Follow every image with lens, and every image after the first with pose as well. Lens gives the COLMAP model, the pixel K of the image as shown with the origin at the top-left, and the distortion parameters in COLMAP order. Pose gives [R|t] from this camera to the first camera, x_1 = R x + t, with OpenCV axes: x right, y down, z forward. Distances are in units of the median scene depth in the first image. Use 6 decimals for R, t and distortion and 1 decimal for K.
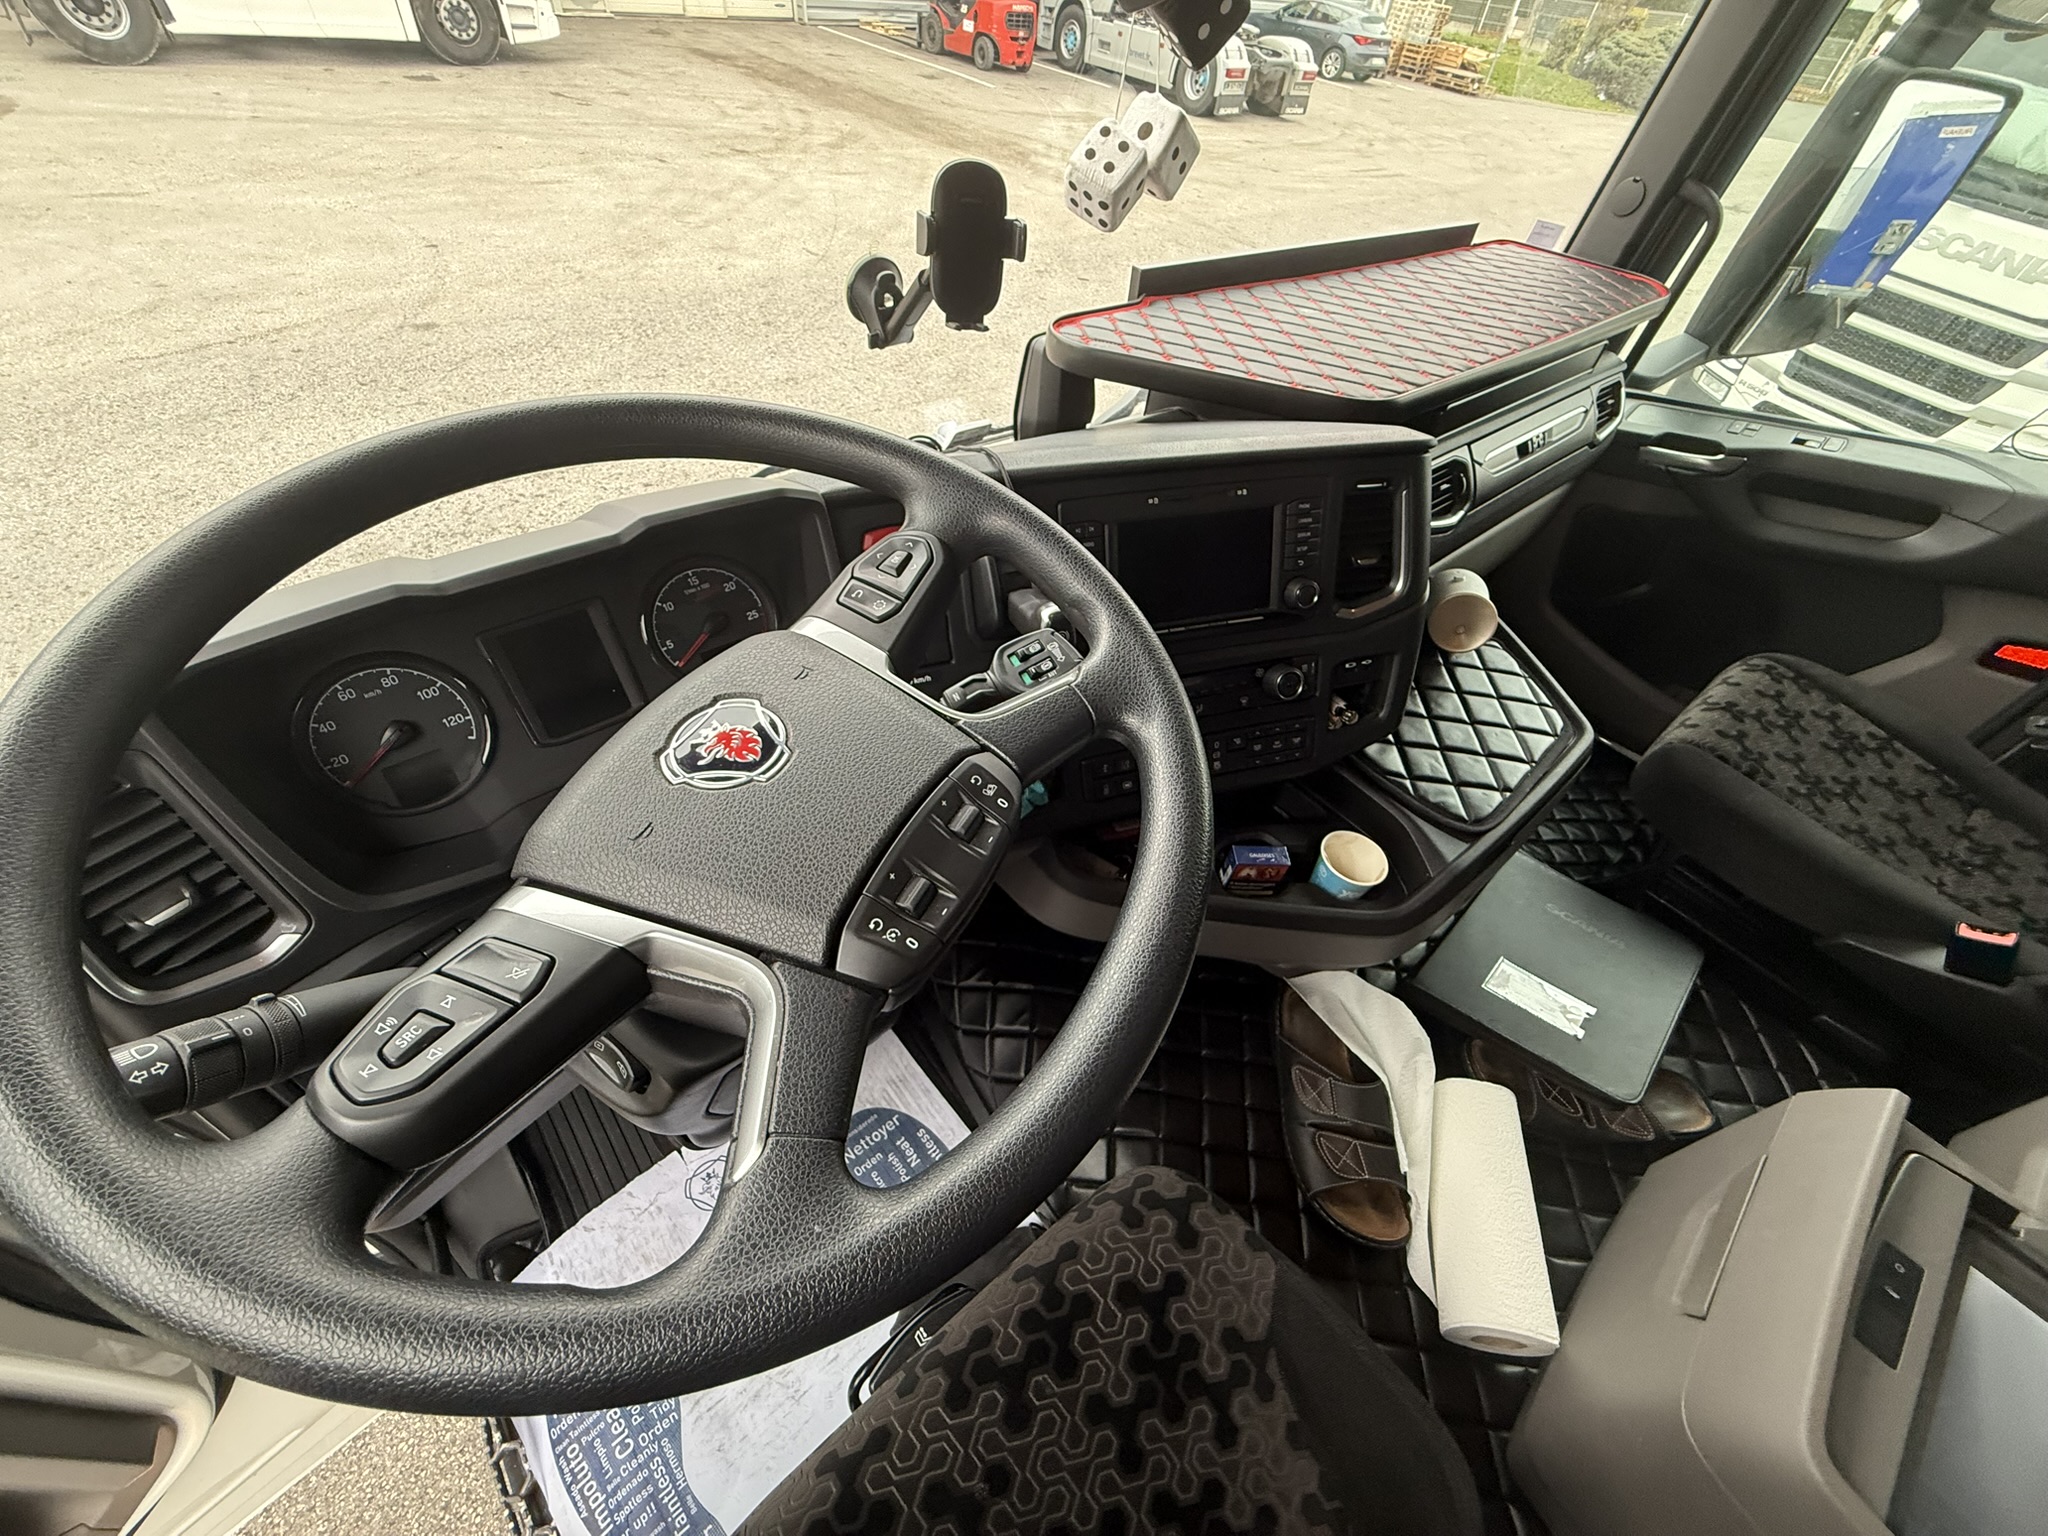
lens RADIAL K [[821.3, 0, 1015.5], [0, 821.3, 760.3], [0, 0, 1]] dist [0.000720, -0.000068]
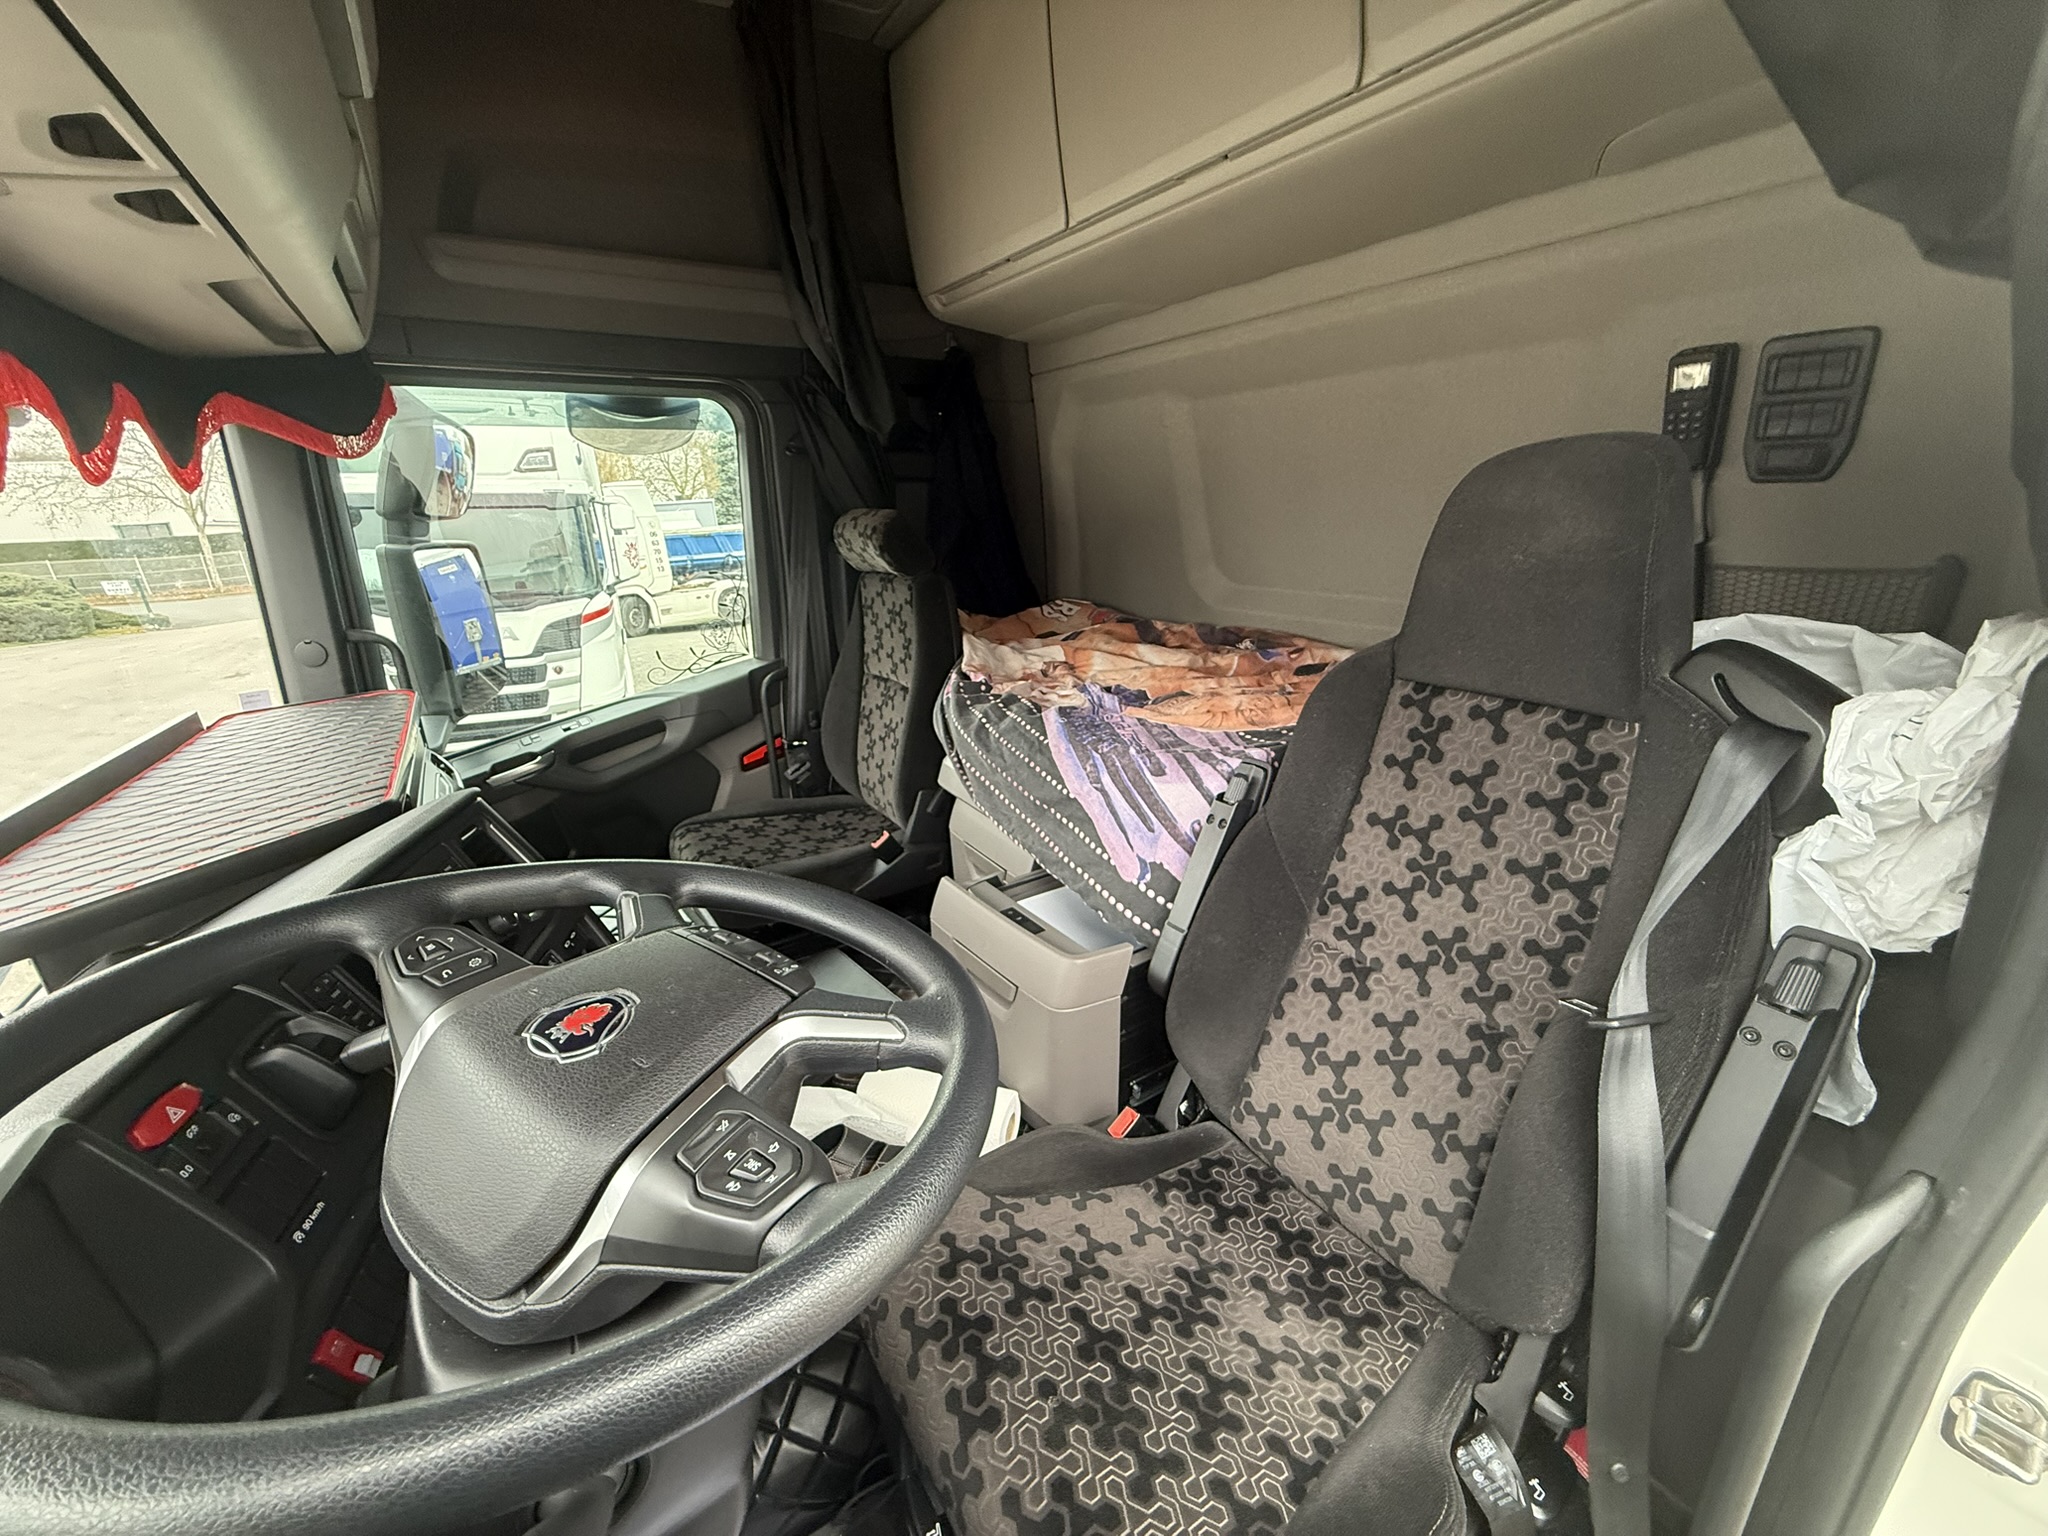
lens RADIAL K [[821.3, 0, 1016.9], [0, 821.3, 761.6], [0, 0, 1]] dist [0.000720, -0.000068]
pose [[0.122362, -0.399868, 0.908368, -0.325145], [0.758151, 0.628308, 0.174458, 0.003913], [-0.640496, 0.667334, 0.380041, -0.040736]]
